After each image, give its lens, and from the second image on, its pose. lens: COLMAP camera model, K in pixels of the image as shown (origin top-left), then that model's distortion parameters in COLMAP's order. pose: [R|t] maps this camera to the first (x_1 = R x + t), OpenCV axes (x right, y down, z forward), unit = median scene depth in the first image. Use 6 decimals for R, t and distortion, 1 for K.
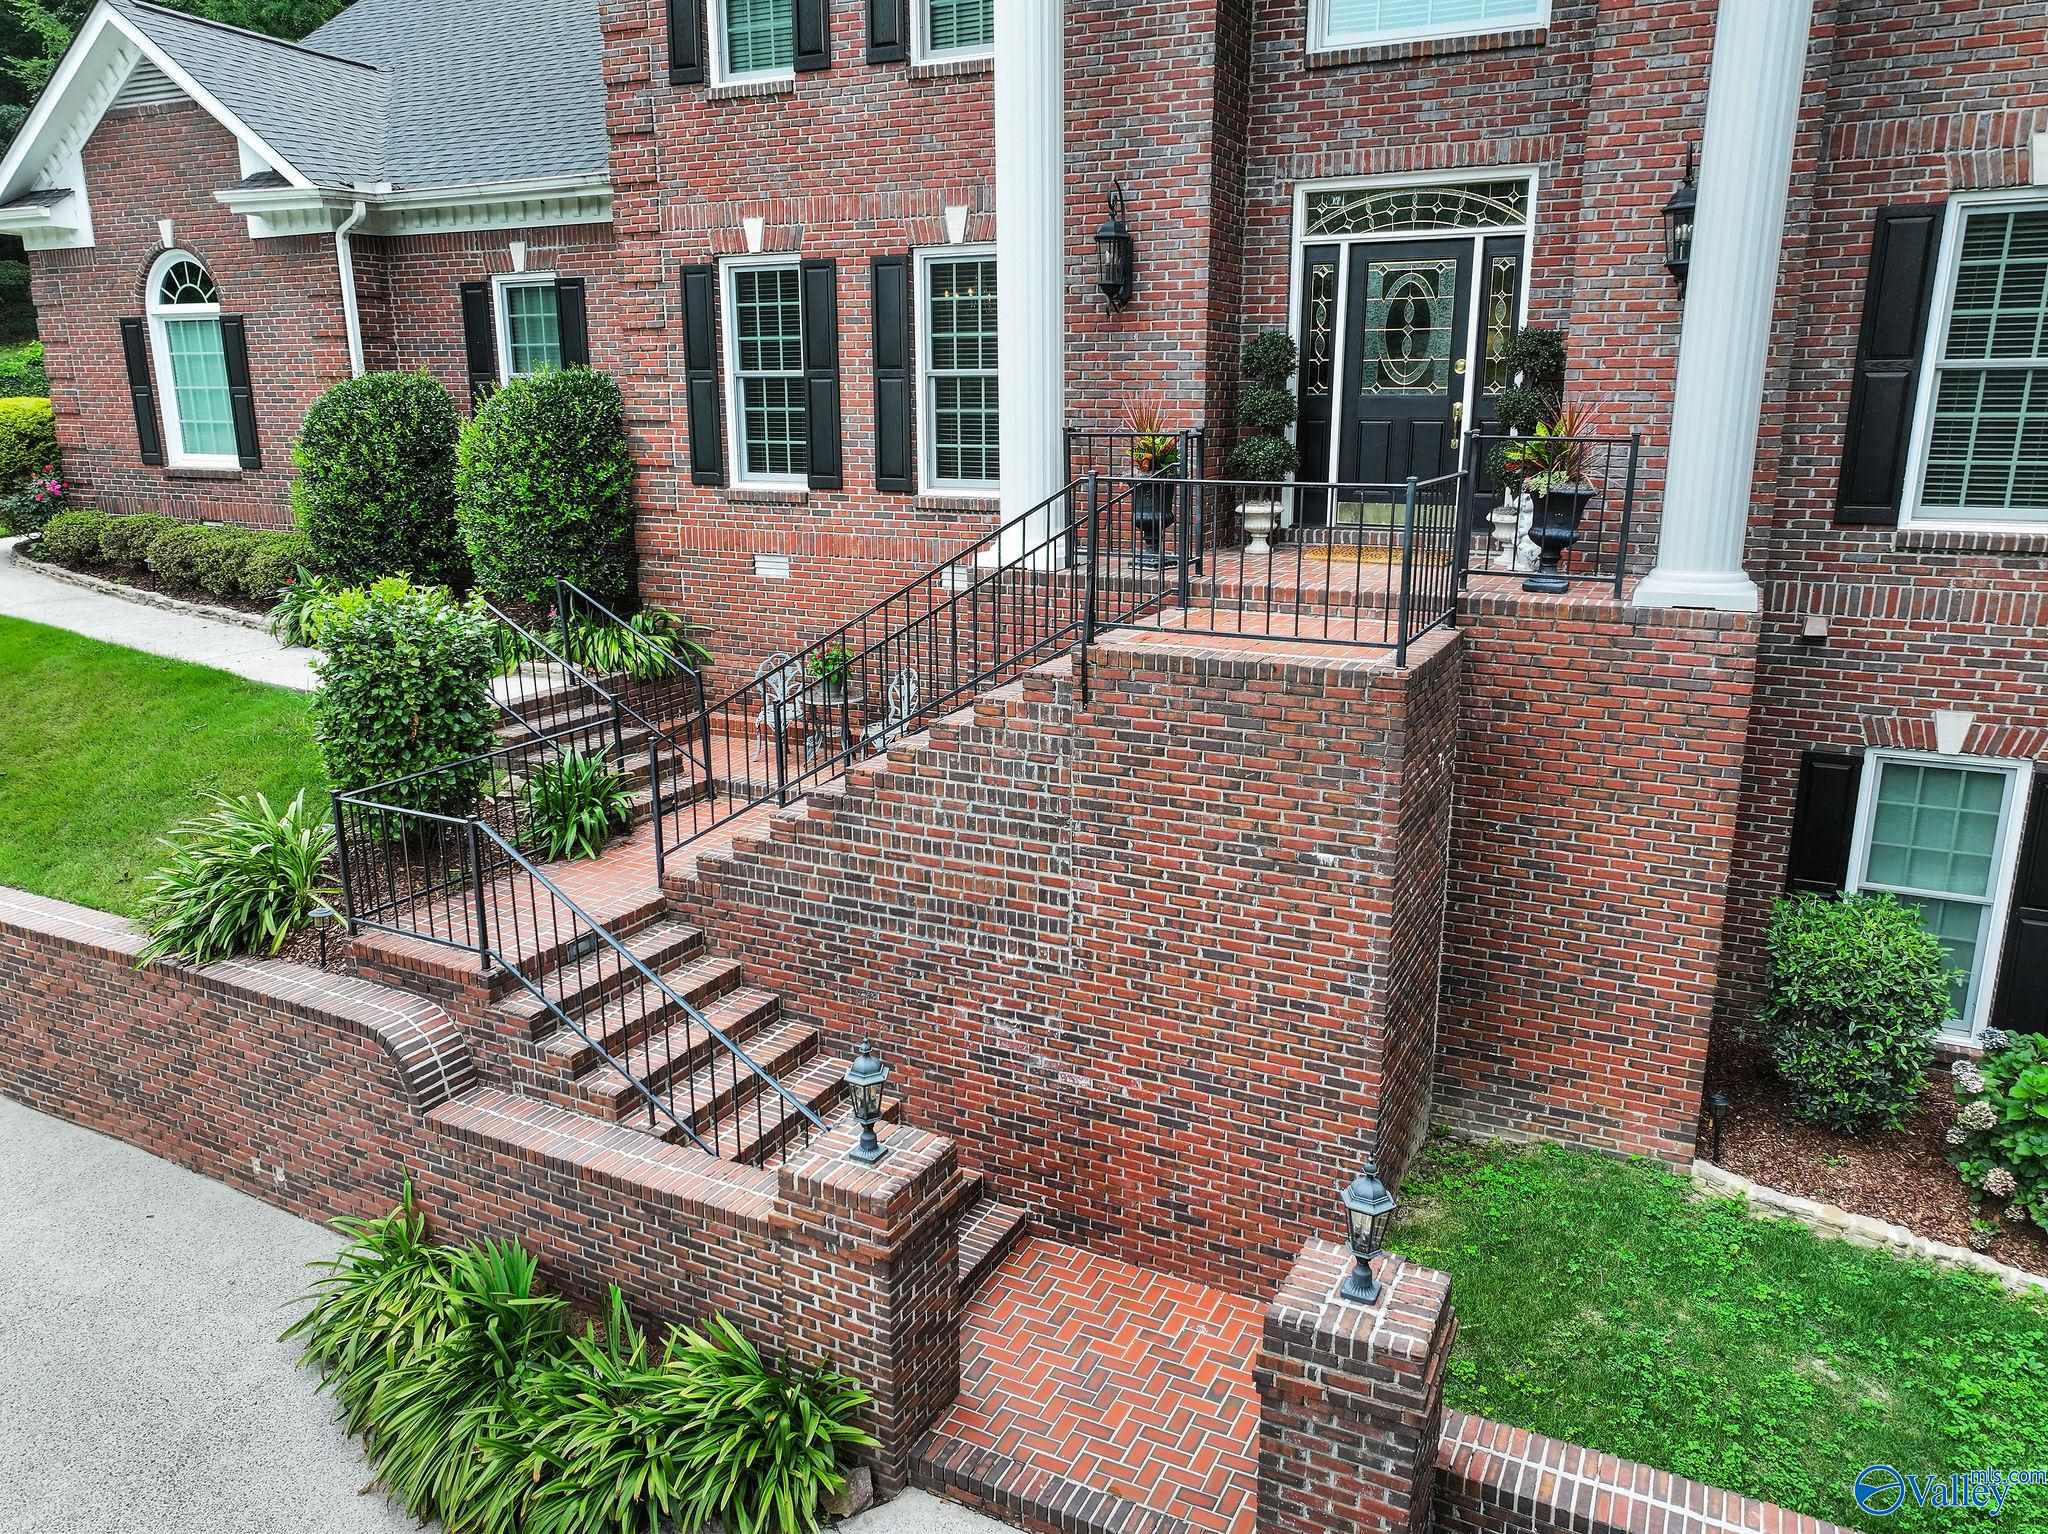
lens RADIAL K [[1450.4, 0, 1024.0], [0, 1450.4, 767.0], [0, 0, 1]] dist [0.003771, 0.005004]
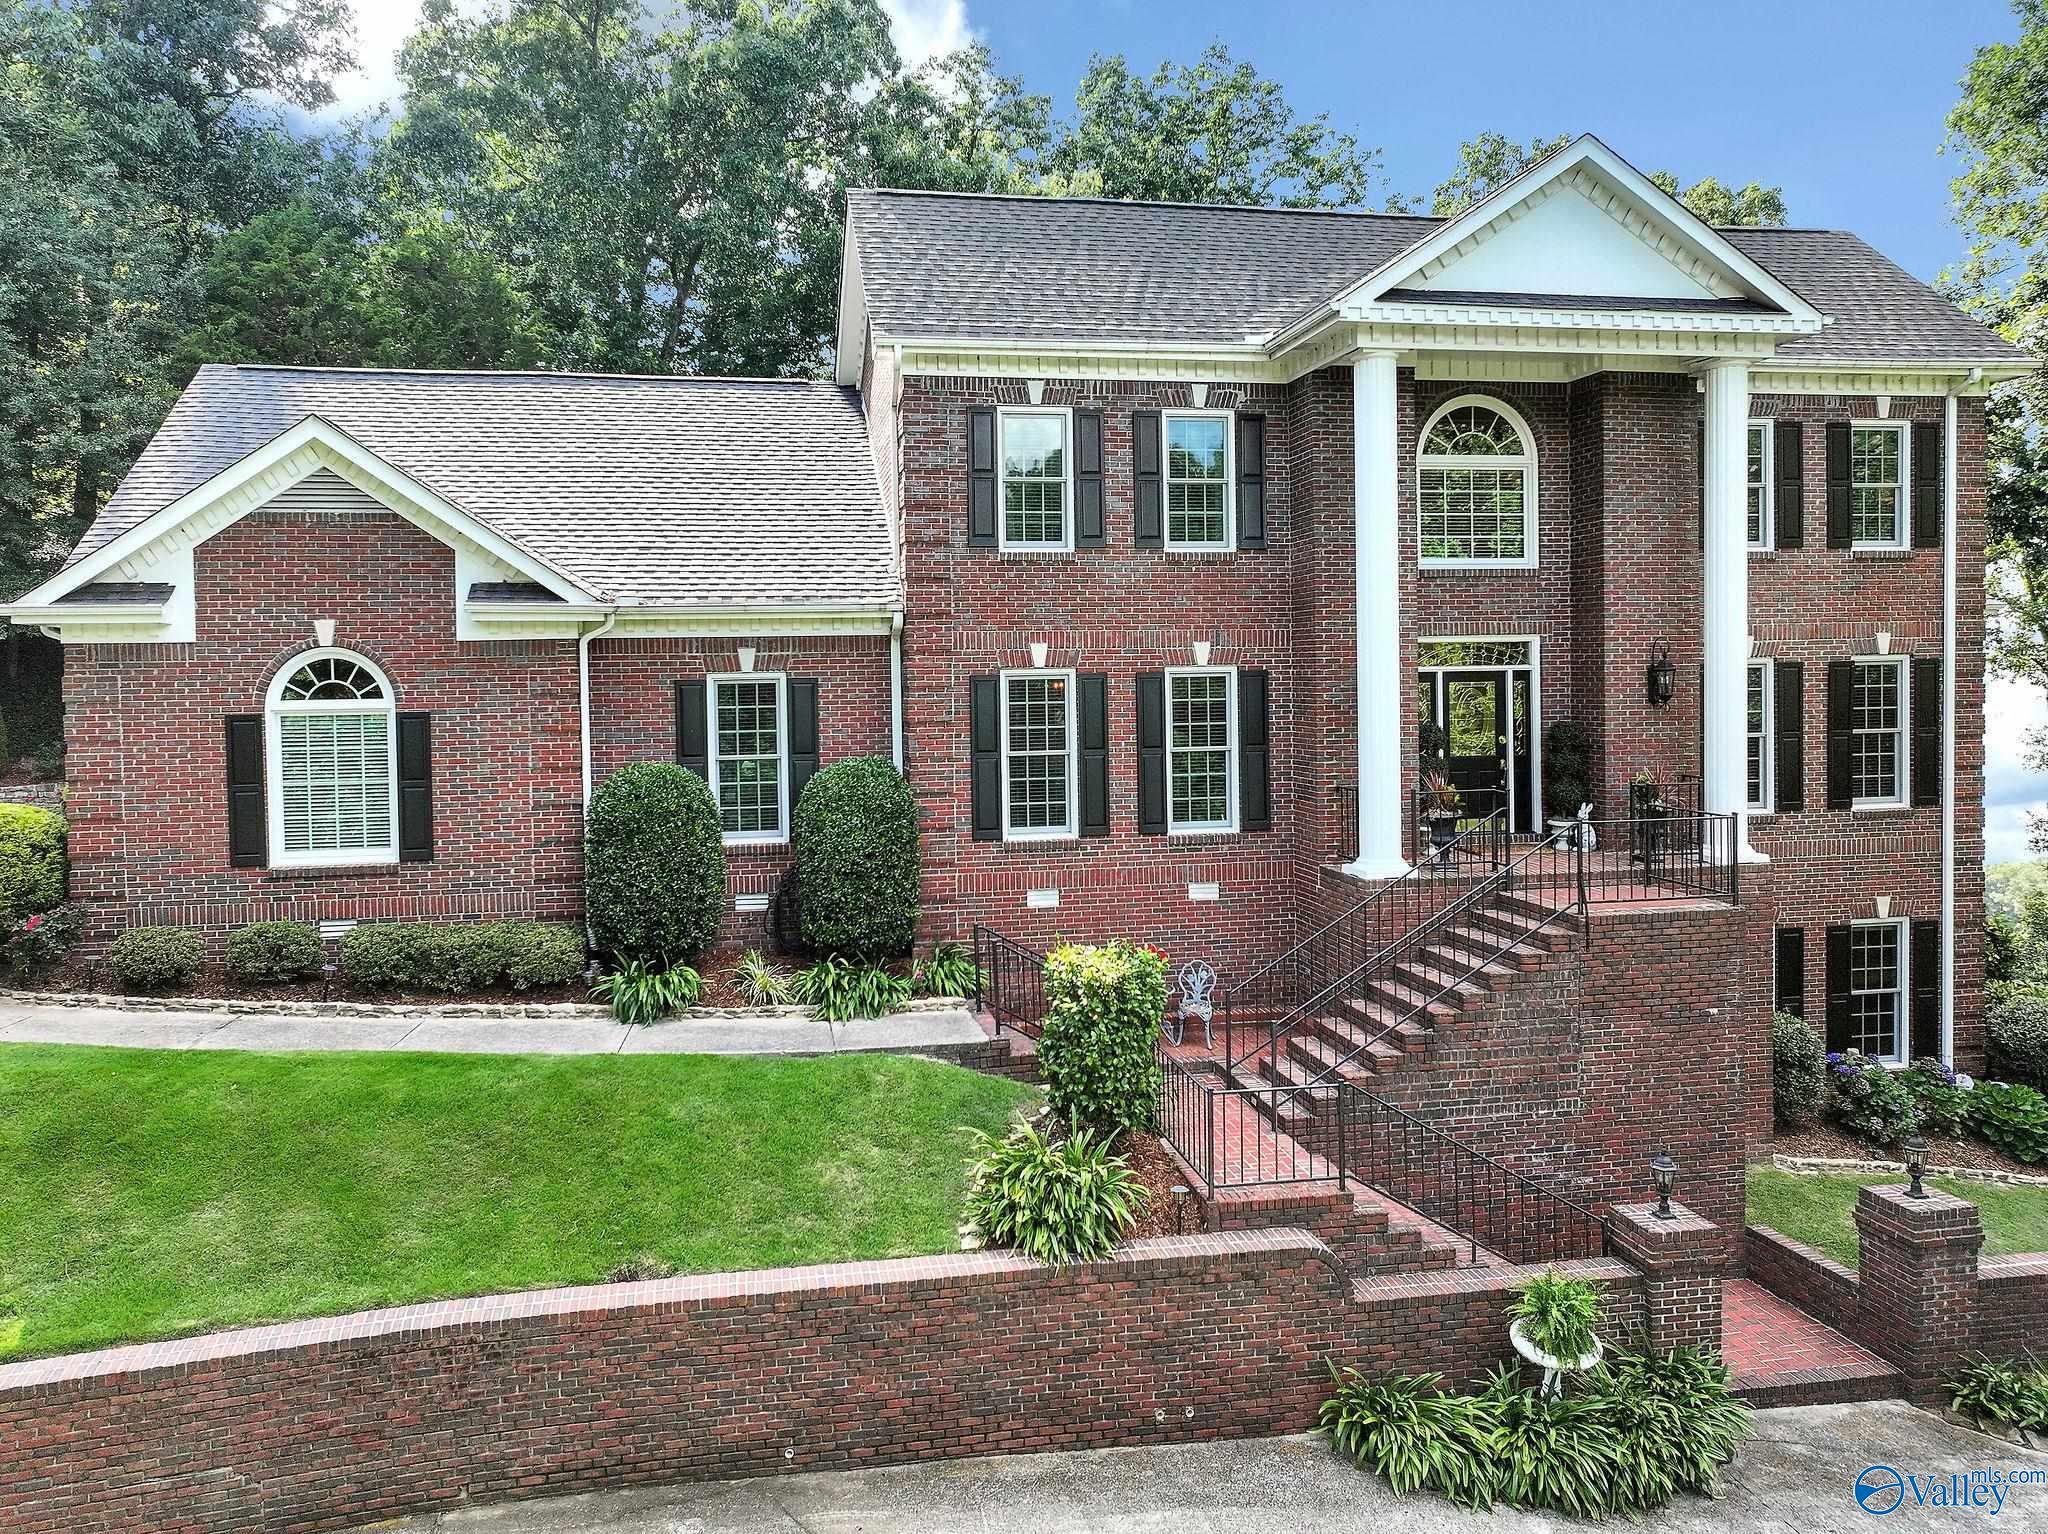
lens RADIAL K [[1434.3, 0, 979.9], [0, 1434.3, 727.4], [0, 0, 1]] dist [-0.000218, 0.001981]
pose [[0.796740, -0.040889, 0.602938, -0.989105], [0.165016, 0.974513, -0.151970, -0.101898], [-0.581357, 0.220575, 0.783180, -0.000334]]
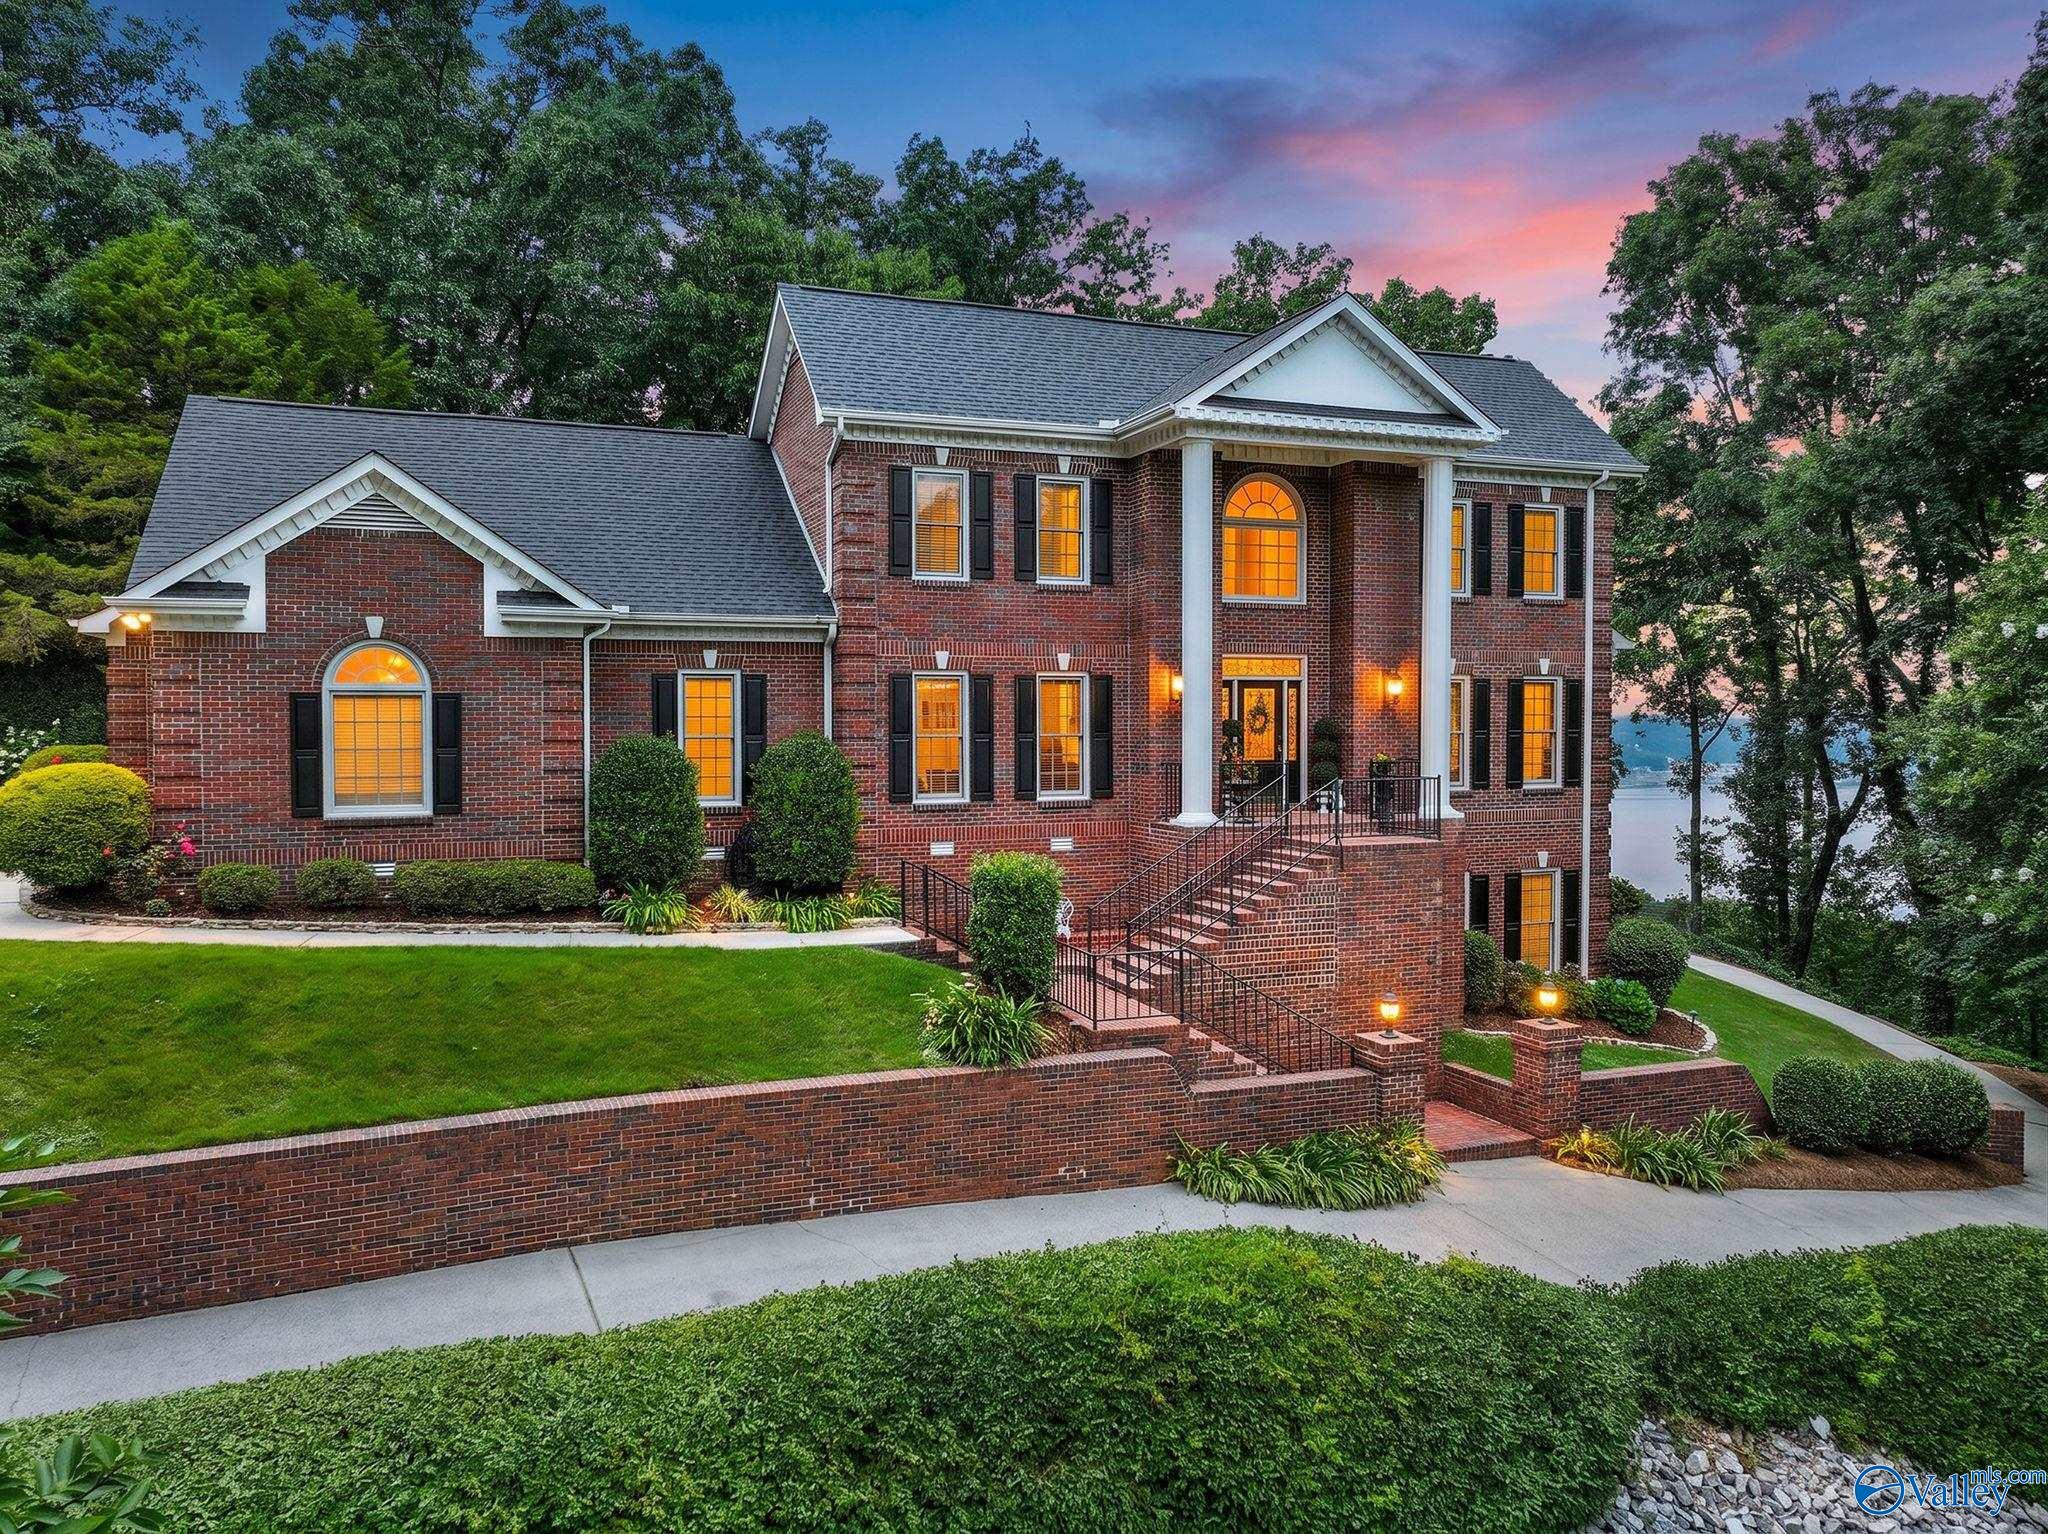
lens RADIAL K [[1450.4, 0, 1024.0], [0, 1450.4, 767.0], [0, 0, 1]] dist [0.003771, 0.005004]
pose [[0.668943, -0.032082, 0.742621, -1.353737], [0.186317, 0.974411, -0.125737, -0.002850], [-0.719584, 0.222474, 0.657803, -0.183265]]
